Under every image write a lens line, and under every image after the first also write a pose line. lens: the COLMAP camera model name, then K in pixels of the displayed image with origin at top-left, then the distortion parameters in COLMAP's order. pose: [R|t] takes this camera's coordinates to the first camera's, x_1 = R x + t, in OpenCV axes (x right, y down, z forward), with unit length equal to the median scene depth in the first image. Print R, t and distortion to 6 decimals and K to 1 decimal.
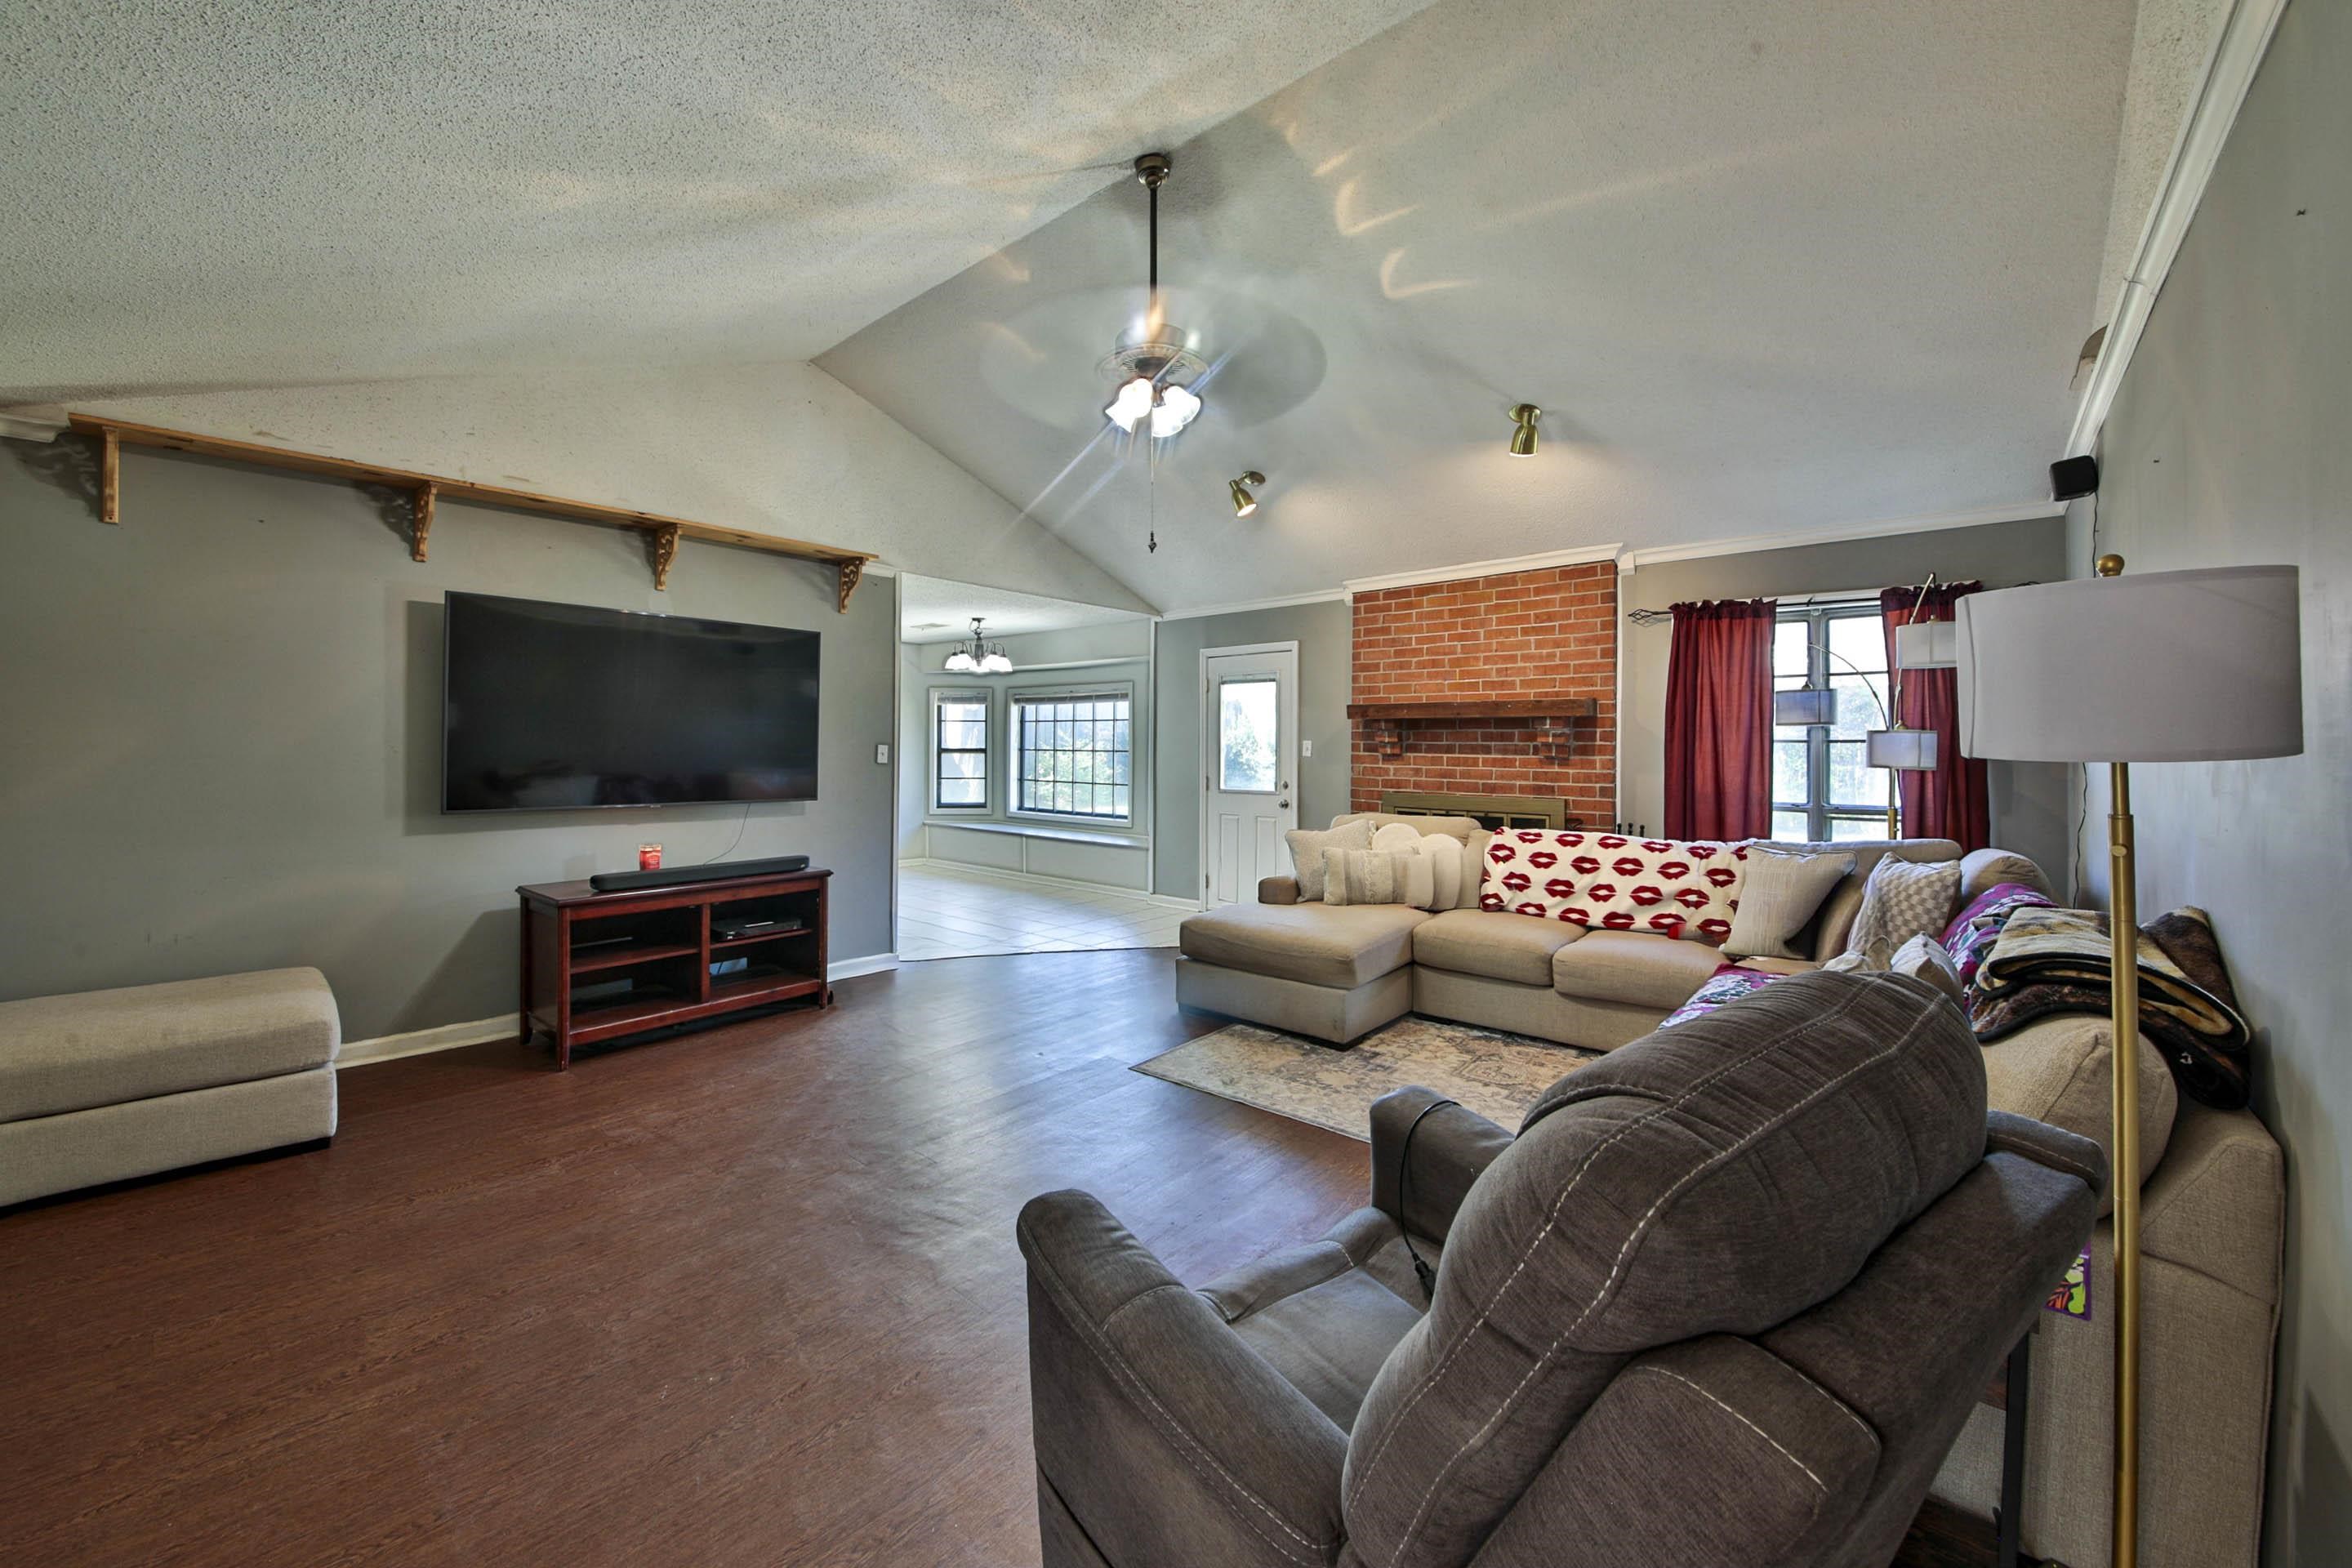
lens RADIAL K [[897.8, 0, 1173.7], [0, 897.8, 740.5], [0, 0, 1]] dist [0.001134, -0.010850]
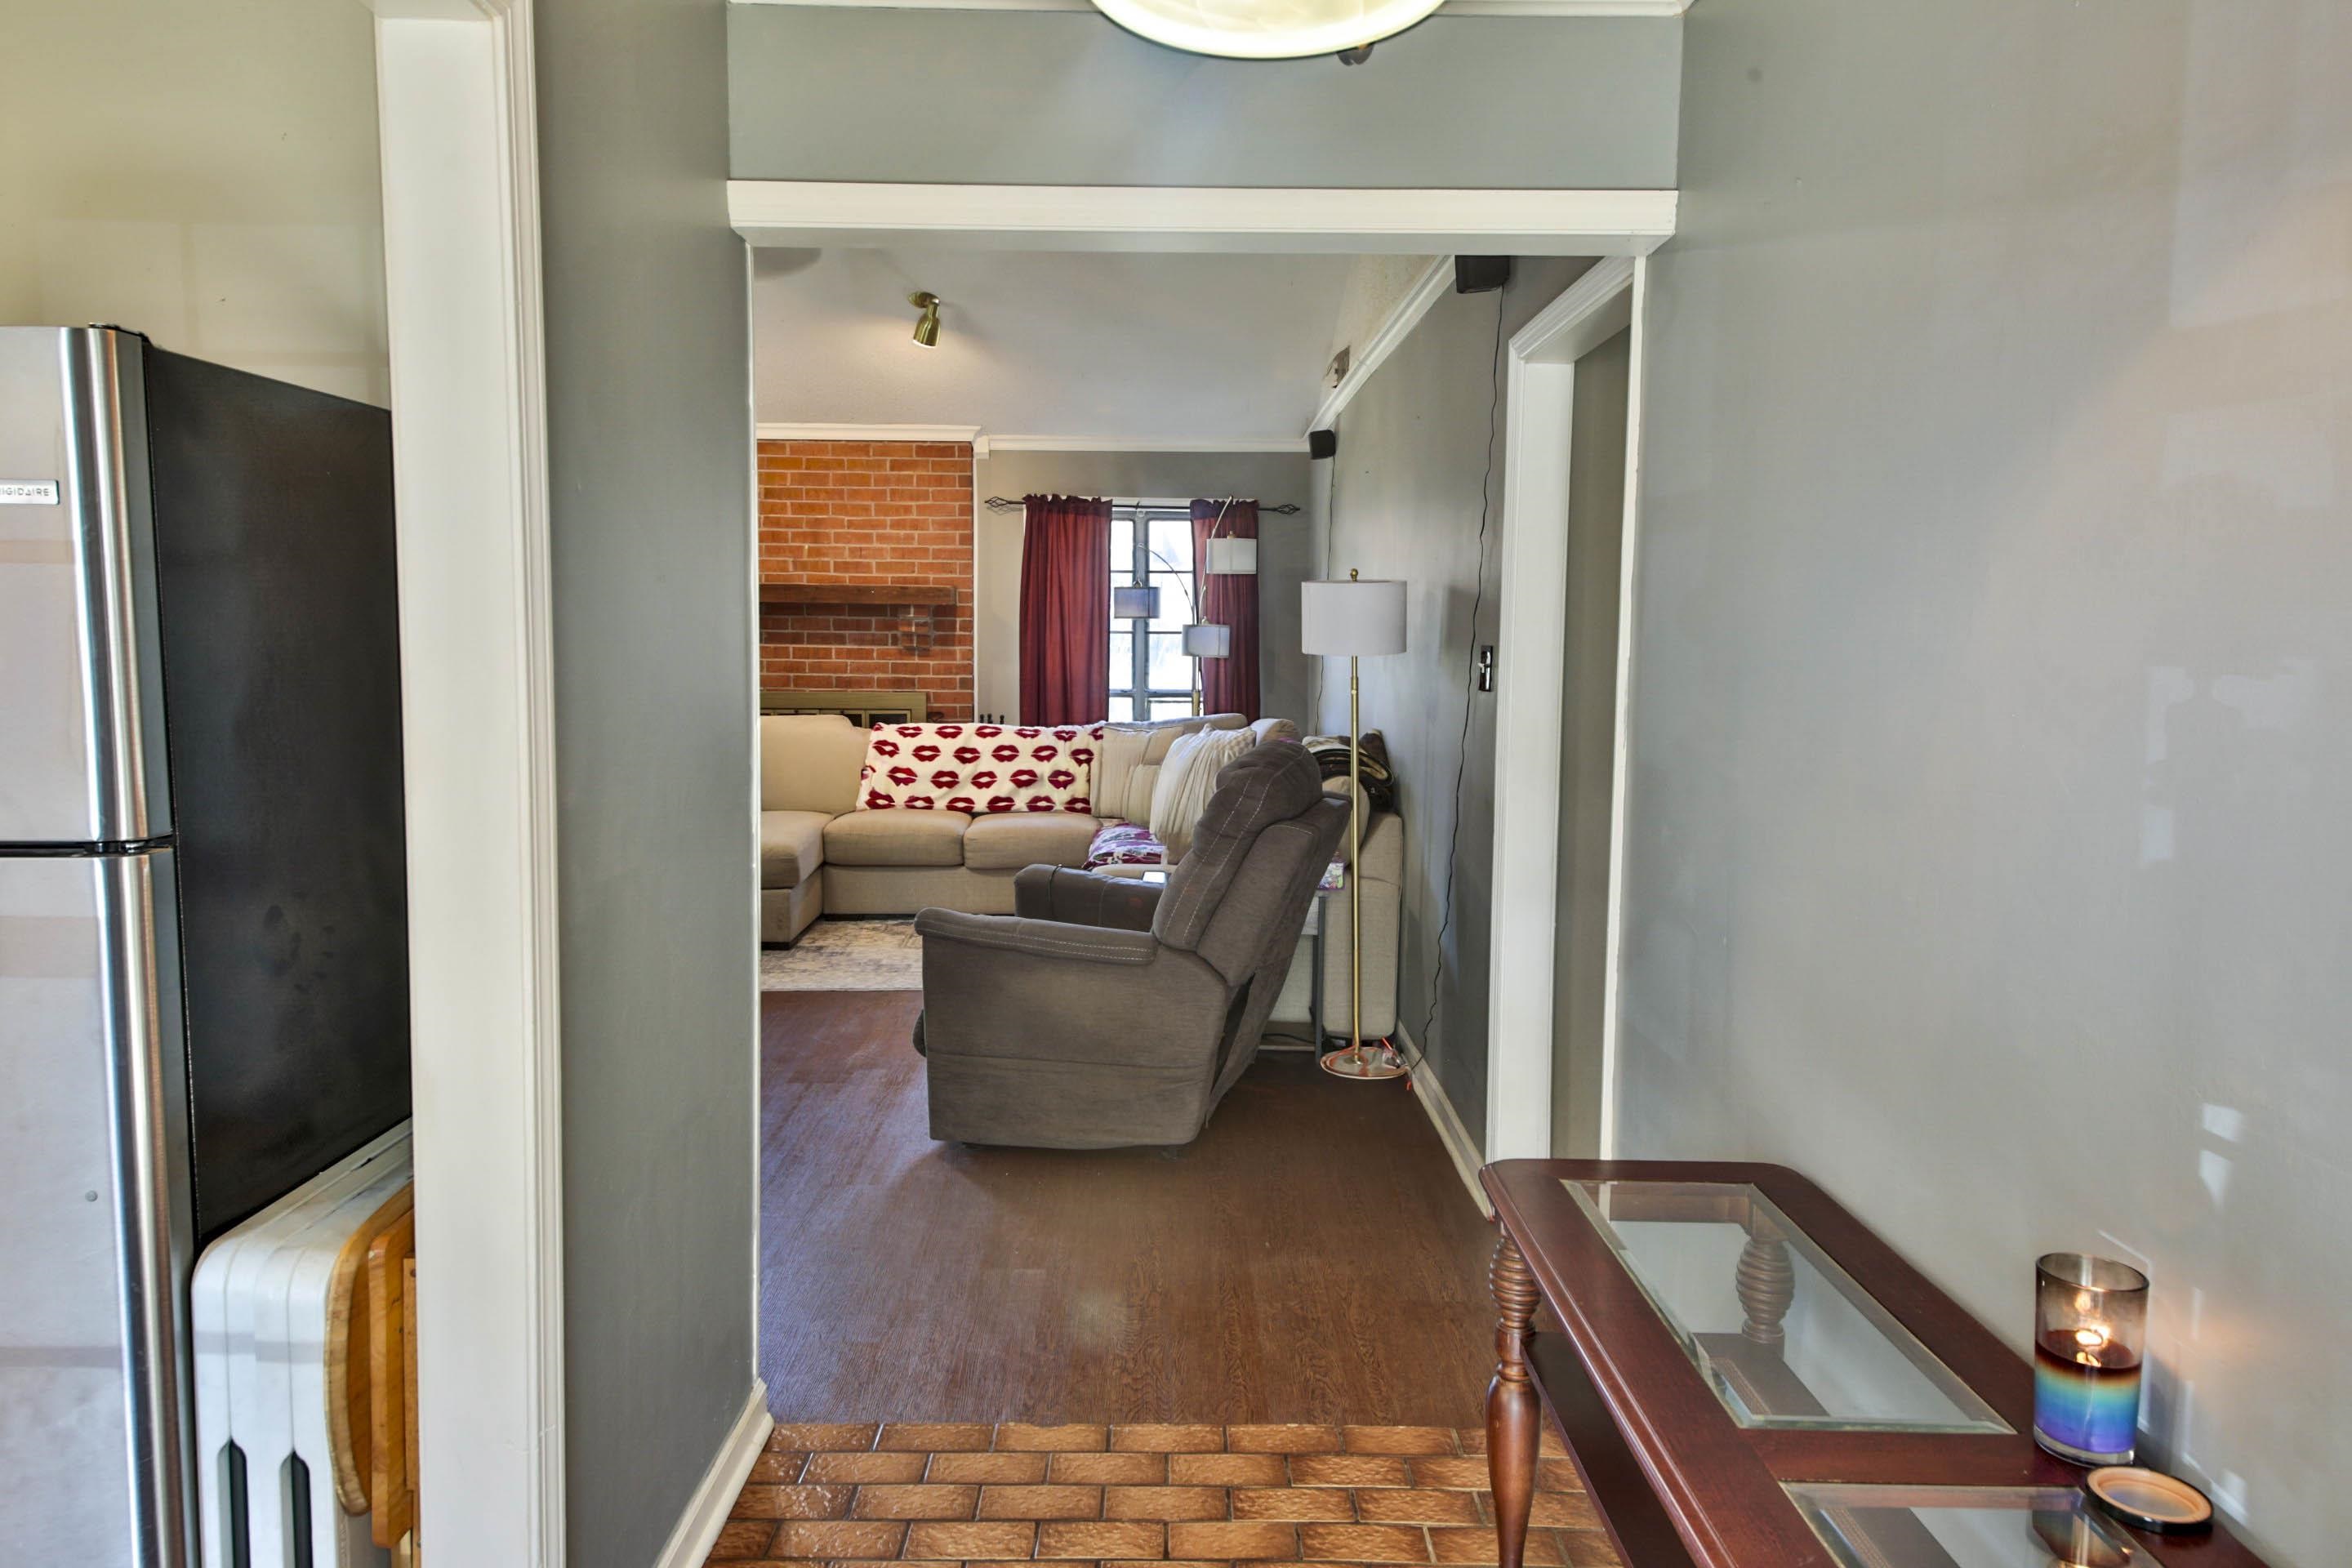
lens RADIAL K [[1605.4, 0, 1176.0], [0, 1605.4, 784.0], [0, 0, 1]] dist [0.001455, 0.000220]
pose [[0.740142, -0.063466, 0.669449, -0.584456], [-0.009742, 0.994420, 0.105045, -0.021635], [-0.672380, -0.084270, 0.735394, -0.498468]]
